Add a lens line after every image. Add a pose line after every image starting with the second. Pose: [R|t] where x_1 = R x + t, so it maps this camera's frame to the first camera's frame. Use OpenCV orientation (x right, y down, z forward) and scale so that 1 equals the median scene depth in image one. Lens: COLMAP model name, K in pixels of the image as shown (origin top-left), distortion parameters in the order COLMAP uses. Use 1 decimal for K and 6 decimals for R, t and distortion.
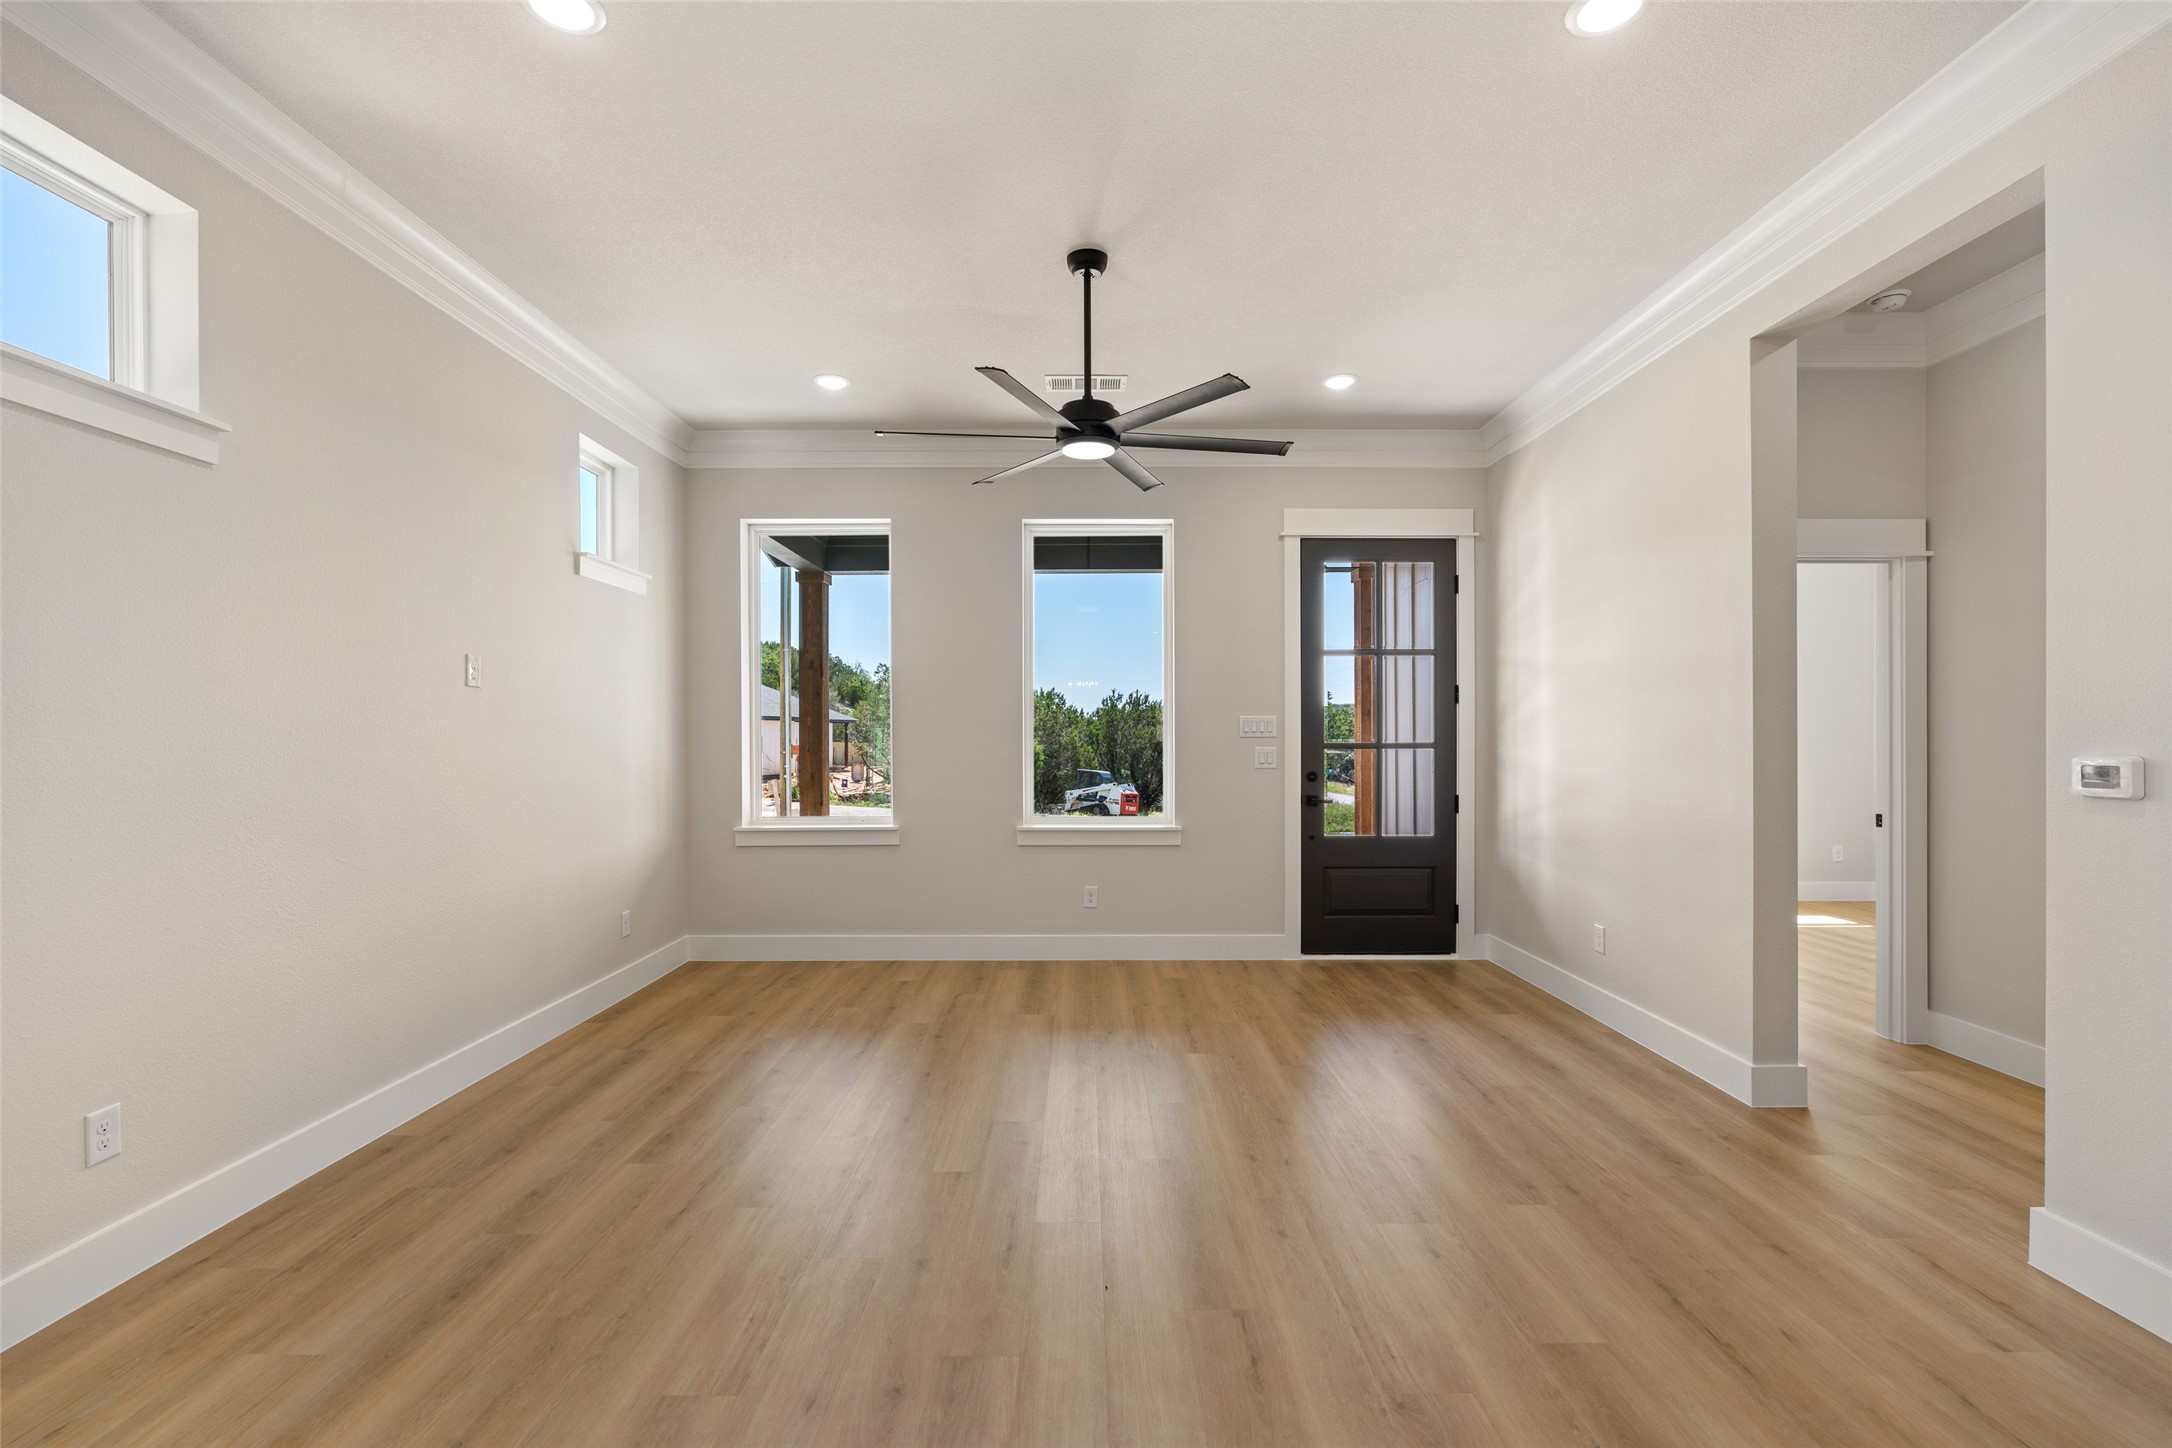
lens RADIAL K [[950.8, 0, 1086.1], [0, 950.8, 732.6], [0, 0, 1]] dist [-0.005415, -0.000482]
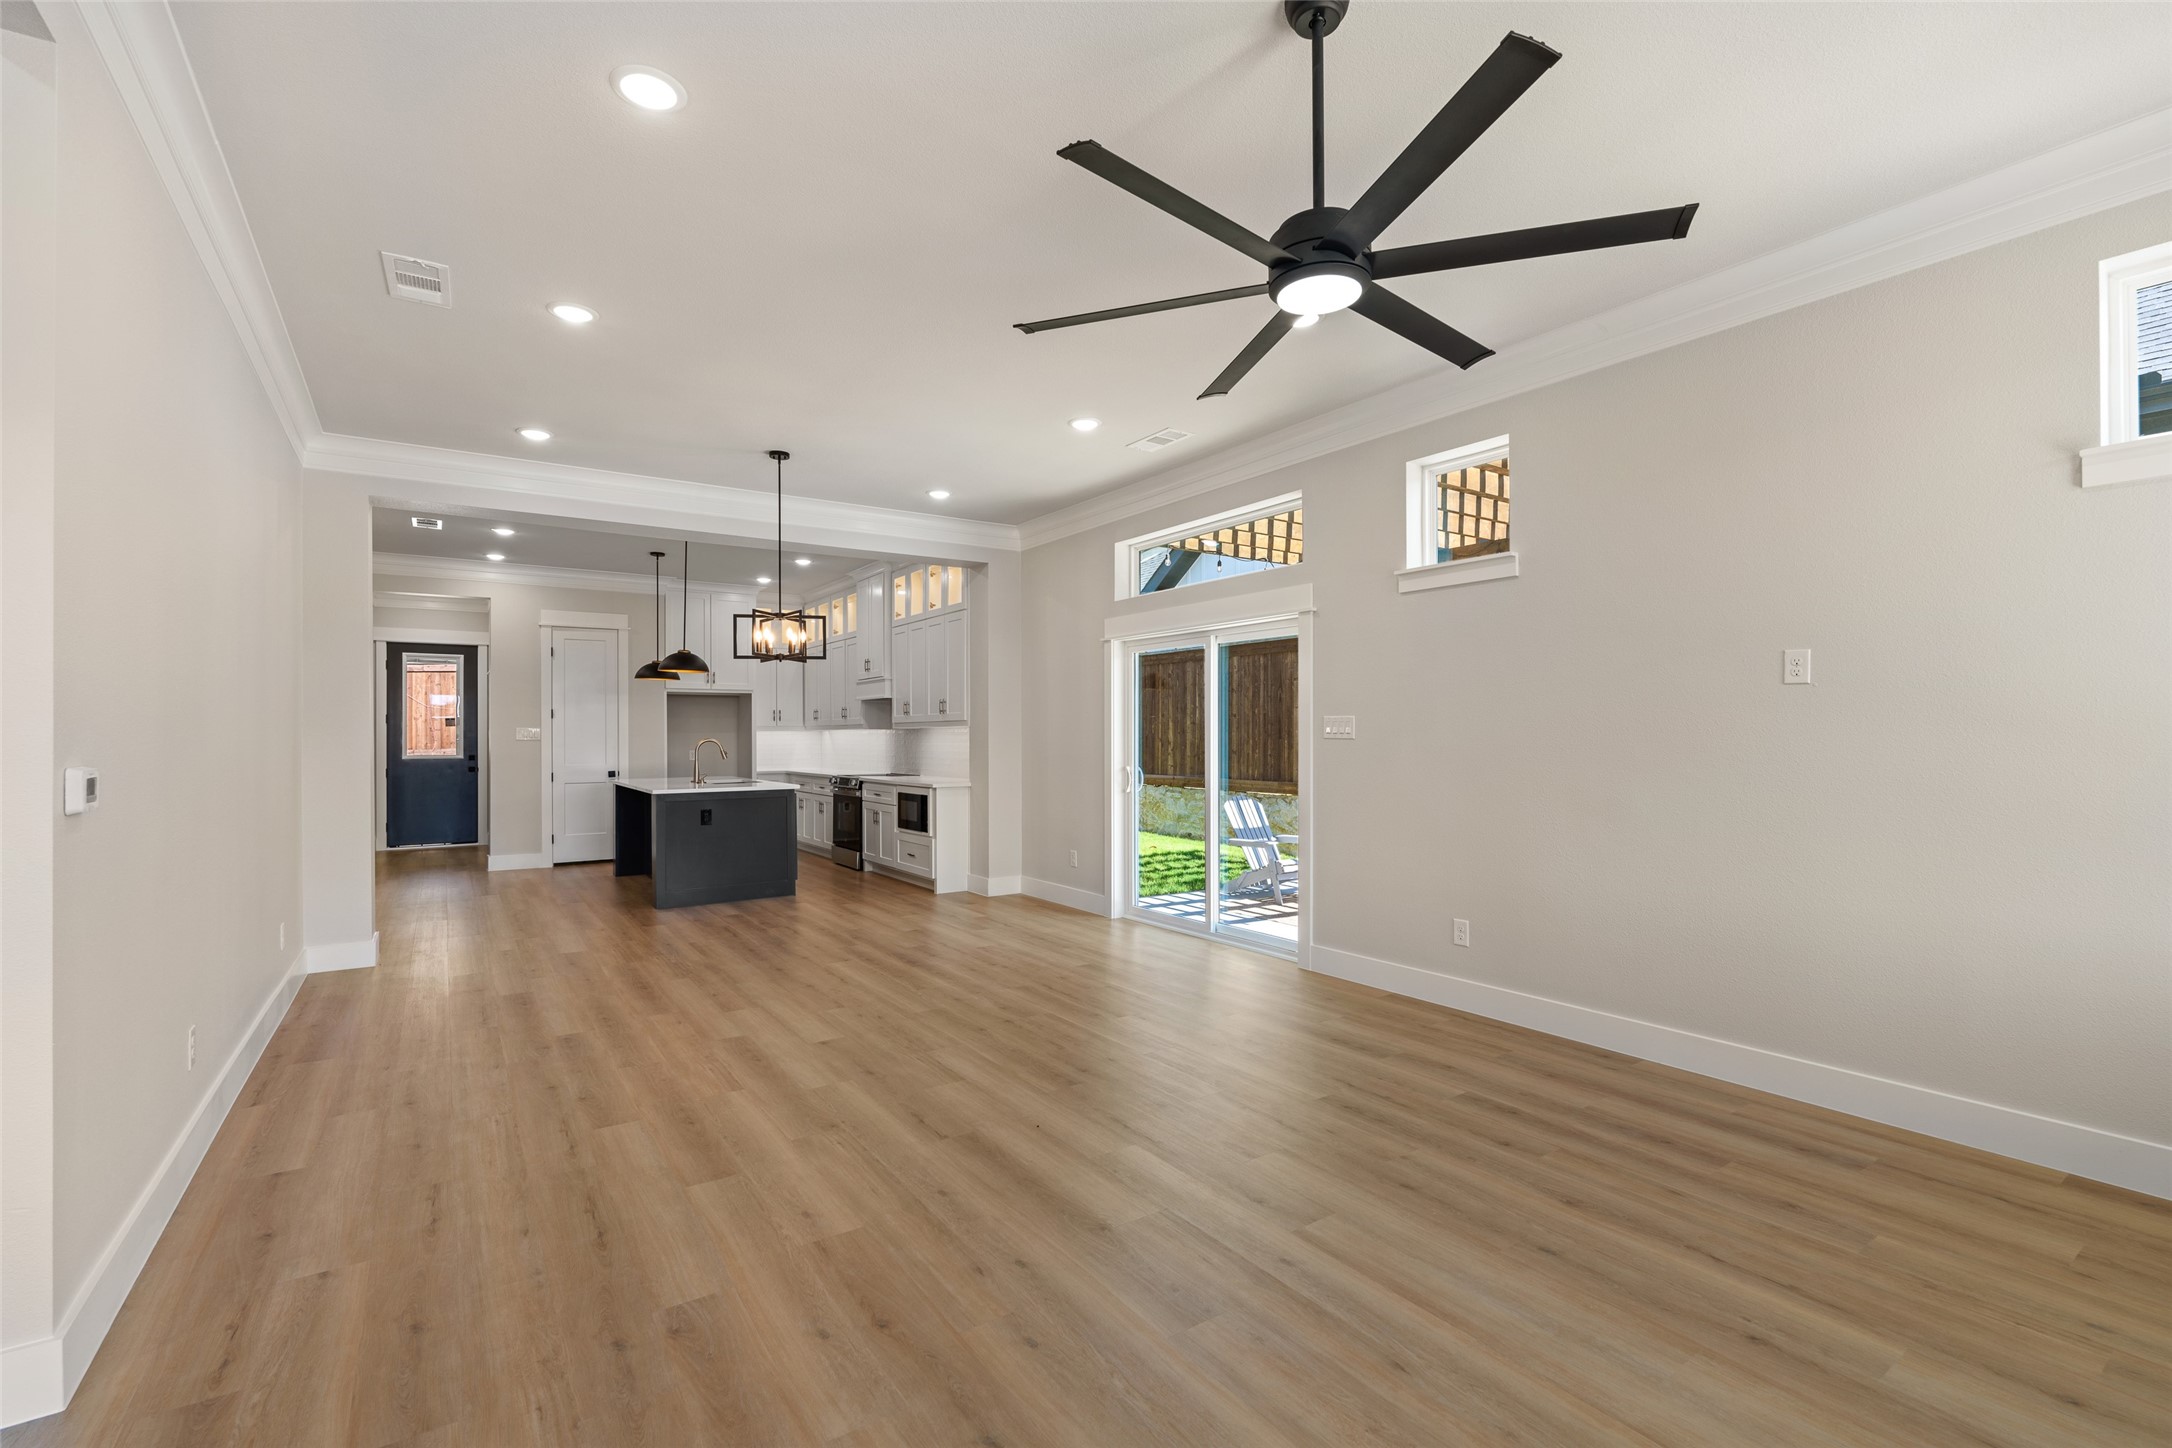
lens RADIAL K [[950.8, 0, 1086.1], [0, 950.8, 732.6], [0, 0, 1]] dist [-0.005415, -0.000482]
pose [[-0.827945, 0.002986, -0.560802, 0.479680], [0.005954, 0.999976, -0.003466, -0.000318], [0.560778, -0.006208, -0.827943, 1.405962]]
